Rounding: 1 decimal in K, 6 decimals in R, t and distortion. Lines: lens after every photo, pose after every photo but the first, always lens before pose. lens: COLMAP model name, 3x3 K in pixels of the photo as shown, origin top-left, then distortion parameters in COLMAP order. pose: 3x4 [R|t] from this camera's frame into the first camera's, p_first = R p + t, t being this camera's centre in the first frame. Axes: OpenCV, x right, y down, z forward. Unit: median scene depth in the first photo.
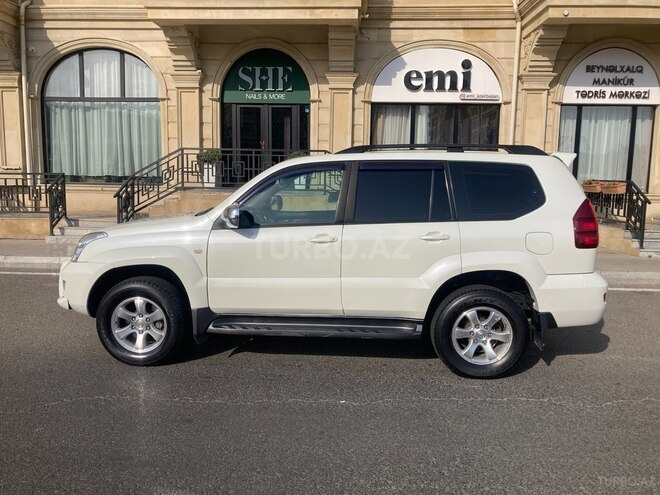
lens RADIAL K [[539.2, 0, 330.0], [0, 539.2, 247.5], [0, 0, 1]] dist [0.018800, -0.004750]
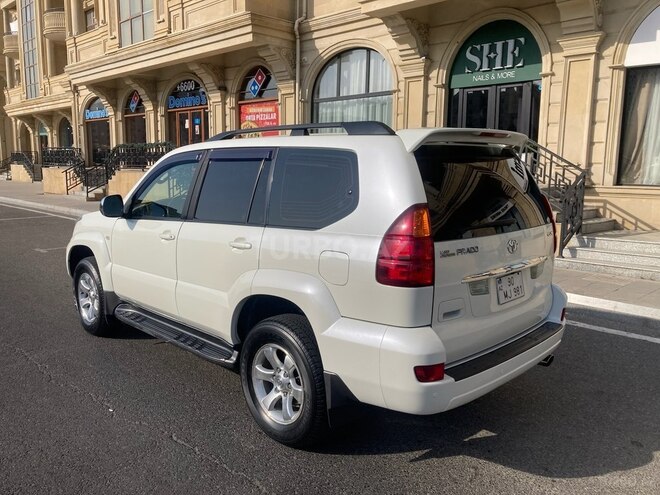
lens RADIAL K [[538.1, 0, 328.0], [0, 538.1, 249.2], [0, 0, 1]] dist [0.016874, -0.001441]
pose [[0.745924, 0.098819, -0.658659, 0.288881], [-0.087647, 0.994896, 0.050005, -0.022534], [0.660239, 0.020429, 0.750778, 0.177871]]
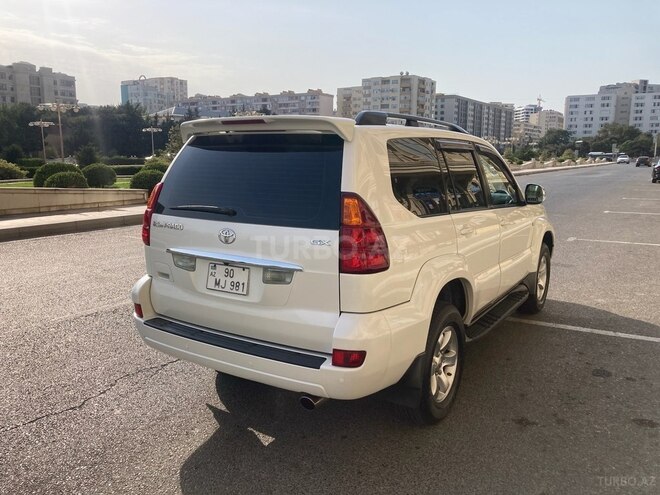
lens RADIAL K [[543.9, 0, 327.5], [0, 543.9, 245.4], [0, 0, 1]] dist [0.015394, -0.003356]
pose [[-0.490485, 0.129784, -0.861731, 0.377493], [-0.127055, 0.967631, 0.218052, -0.074206], [0.862137, 0.216439, -0.458119, 0.574457]]
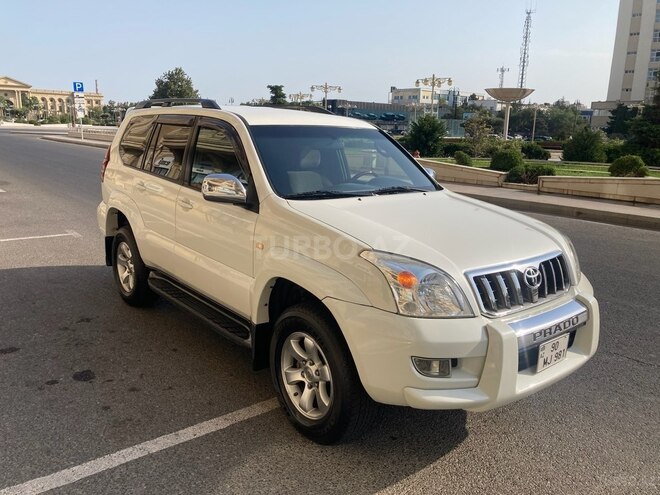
lens RADIAL K [[538.1, 0, 328.0], [0, 538.1, 249.2], [0, 0, 1]] dist [0.016874, -0.001441]
pose [[-0.672040, -0.193698, 0.714733, -0.293742], [0.061286, 0.947324, 0.314358, -0.096292], [-0.737975, 0.255064, -0.624768, 0.653655]]
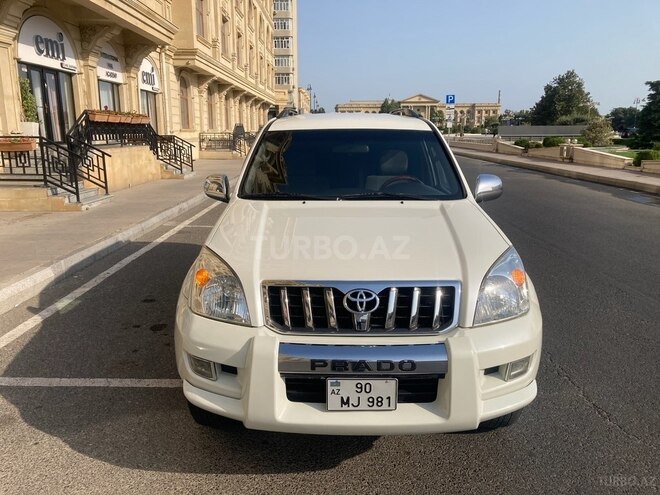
lens RADIAL K [[539.6, 0, 324.8], [0, 539.6, 248.0], [0, 0, 1]] dist [0.019897, -0.005236]
pose [[-0.042098, -0.224882, 0.973476, -0.375816], [0.134459, 0.964201, 0.228554, -0.071778], [-0.990025, 0.140514, -0.010353, 0.458385]]
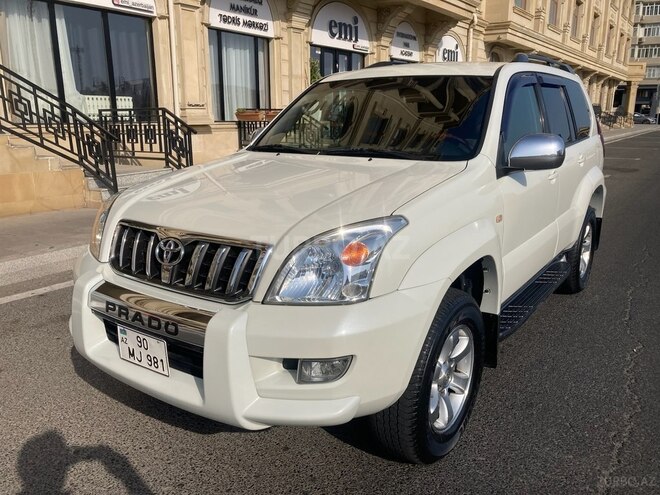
lens RADIAL K [[539.2, 0, 330.0], [0, 539.2, 247.5], [0, 0, 1]] dist [0.018800, -0.004750]
pose [[0.530601, -0.216710, 0.819451, -0.306160], [0.121154, 0.976228, 0.179723, -0.032862], [-0.838919, 0.003918, 0.544242, 0.305076]]
